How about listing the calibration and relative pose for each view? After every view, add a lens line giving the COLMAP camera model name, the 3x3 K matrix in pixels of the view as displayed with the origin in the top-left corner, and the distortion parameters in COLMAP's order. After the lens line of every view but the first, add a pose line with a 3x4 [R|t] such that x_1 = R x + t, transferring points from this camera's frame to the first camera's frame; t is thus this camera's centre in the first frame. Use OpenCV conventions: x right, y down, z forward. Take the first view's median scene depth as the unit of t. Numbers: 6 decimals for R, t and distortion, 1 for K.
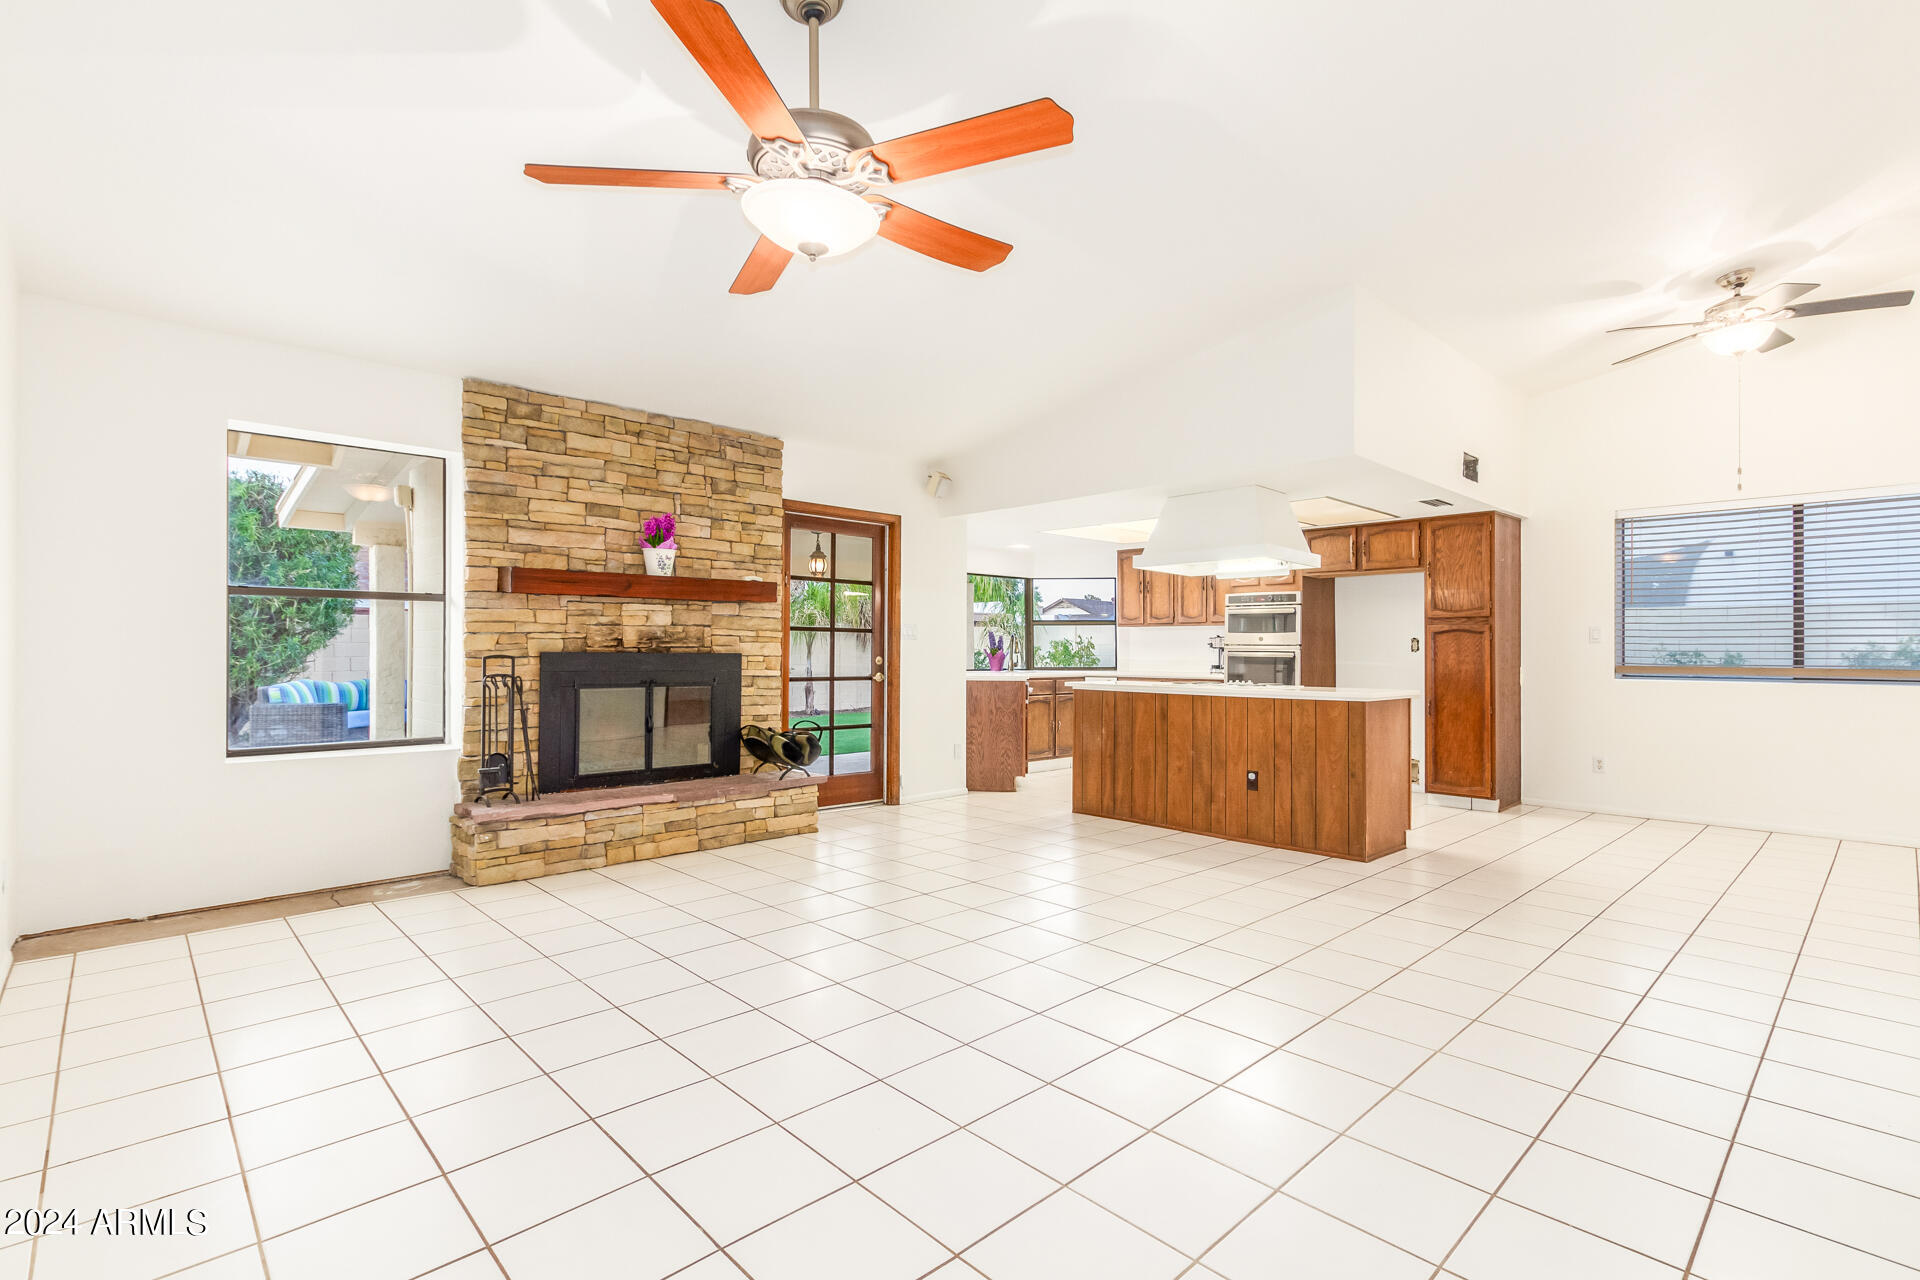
lens RADIAL K [[888.1, 0, 963.4], [0, 888.1, 646.7], [0, 0, 1]] dist [0.007155, -0.005818]
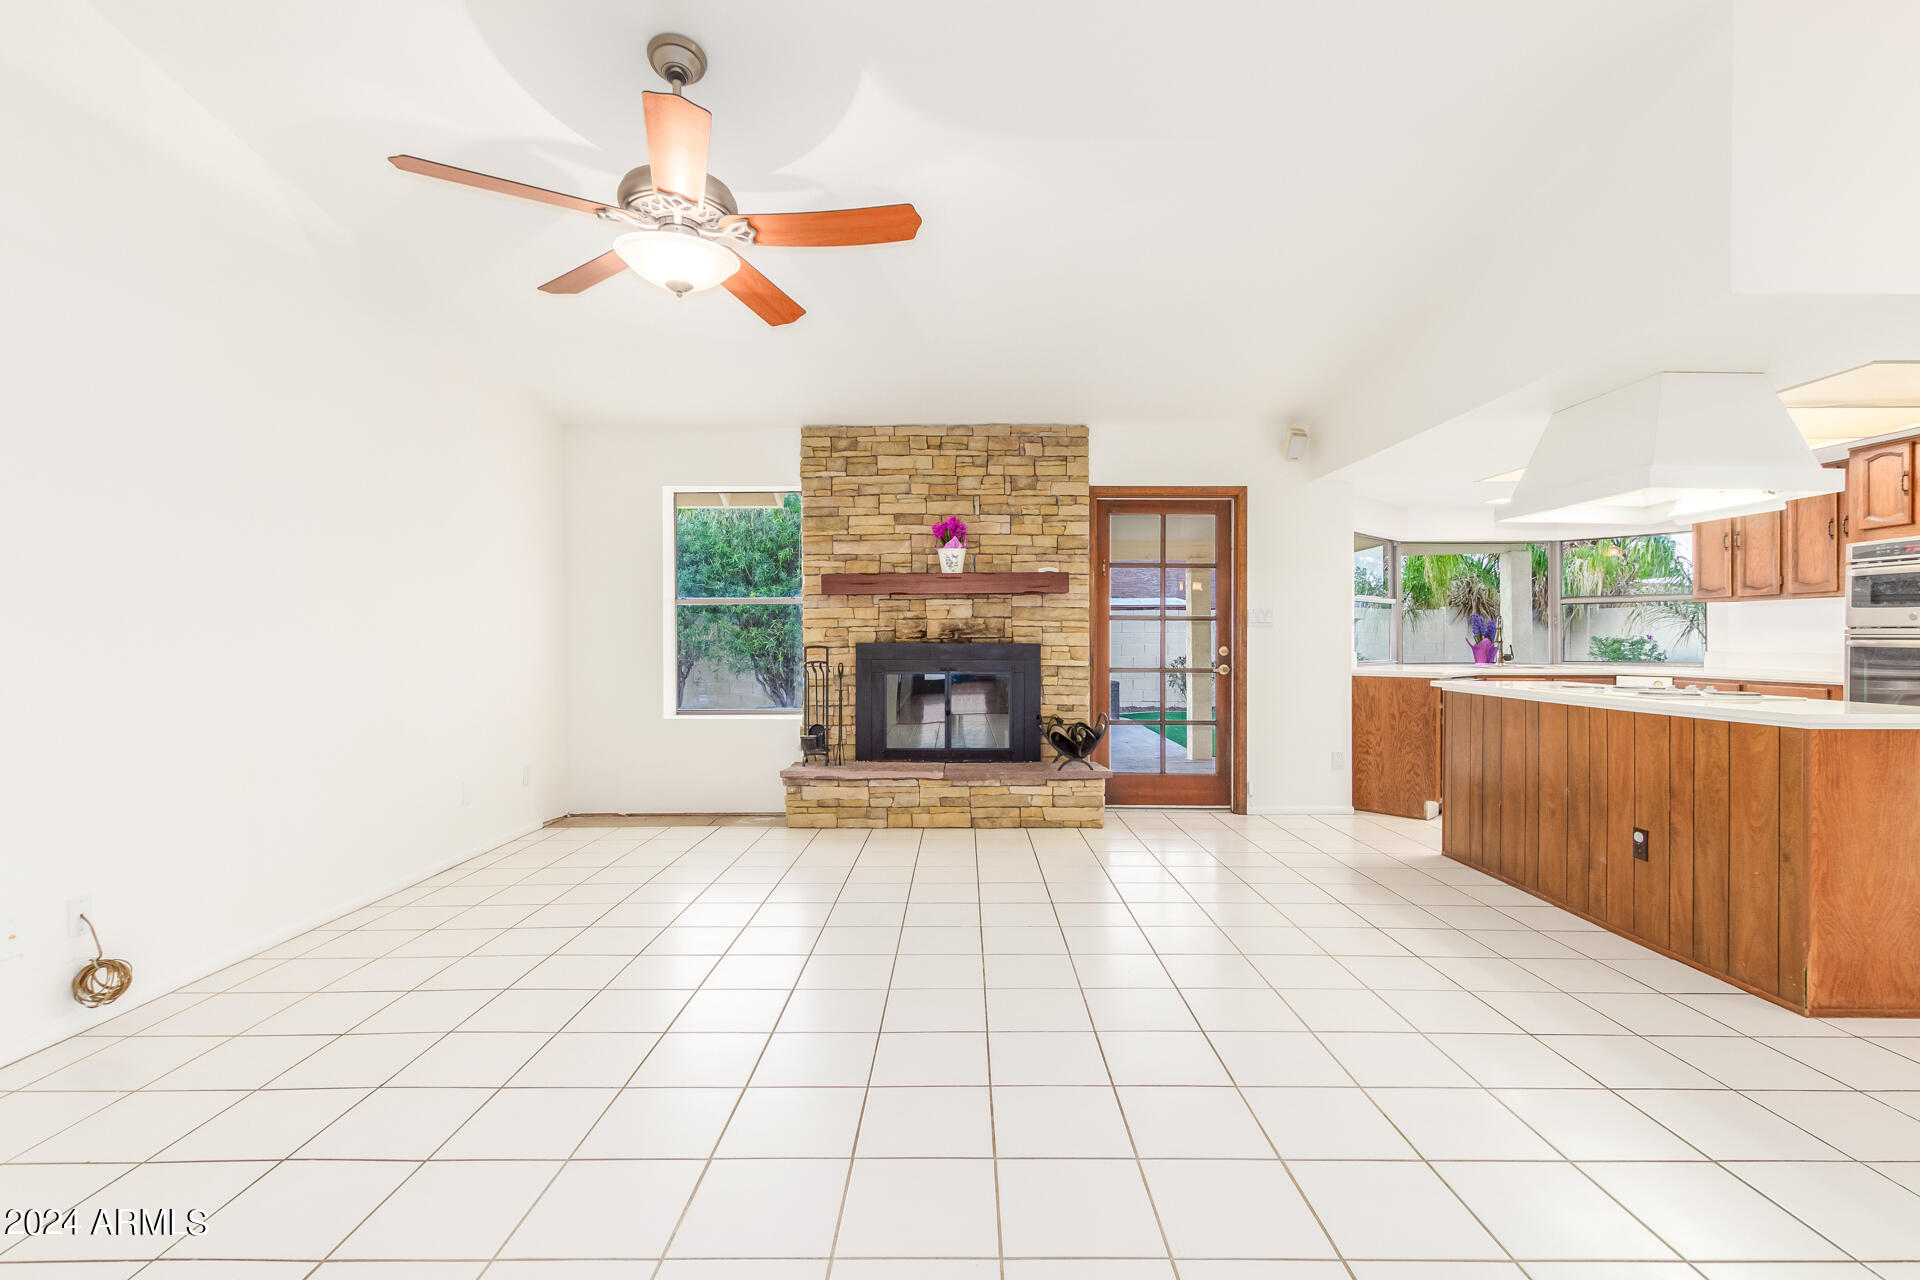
lens RADIAL K [[888.1, 0, 961.8], [0, 888.1, 643.8], [0, 0, 1]] dist [0.007155, -0.005818]
pose [[0.717906, -0.001690, -0.696138, 0.383233], [0.007547, 0.999957, 0.005355, 0.001592], [0.696099, -0.009098, 0.717888, 0.195840]]
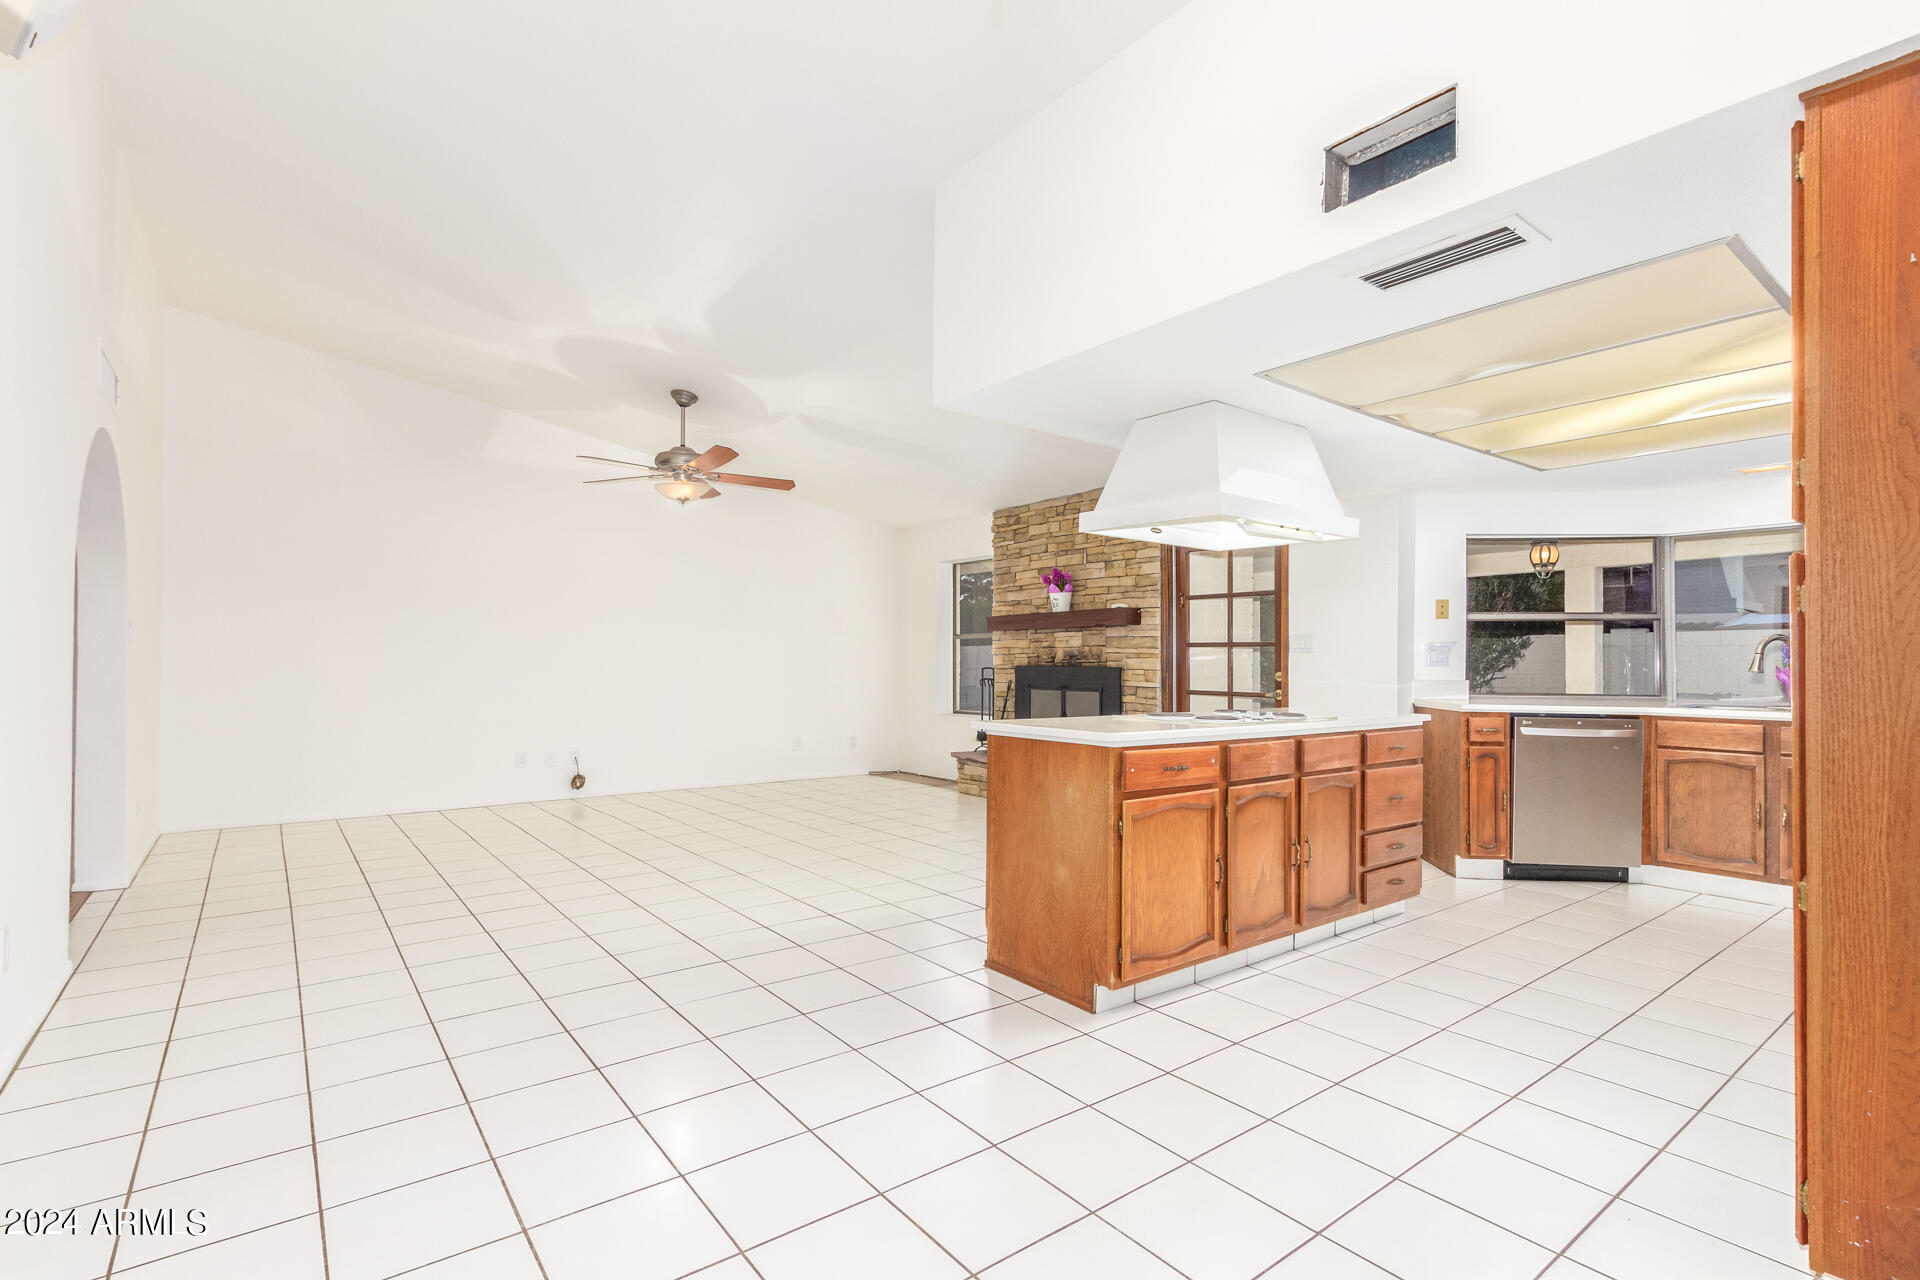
lens RADIAL K [[888.1, 0, 920.7], [0, 888.1, 659.9], [0, 0, 1]] dist [0.007155, -0.005818]
pose [[-0.139188, -0.008624, -0.990228, 0.960475], [0.002168, 0.999957, -0.009014, 0.007273], [0.990264, -0.003402, -0.139164, 0.868755]]
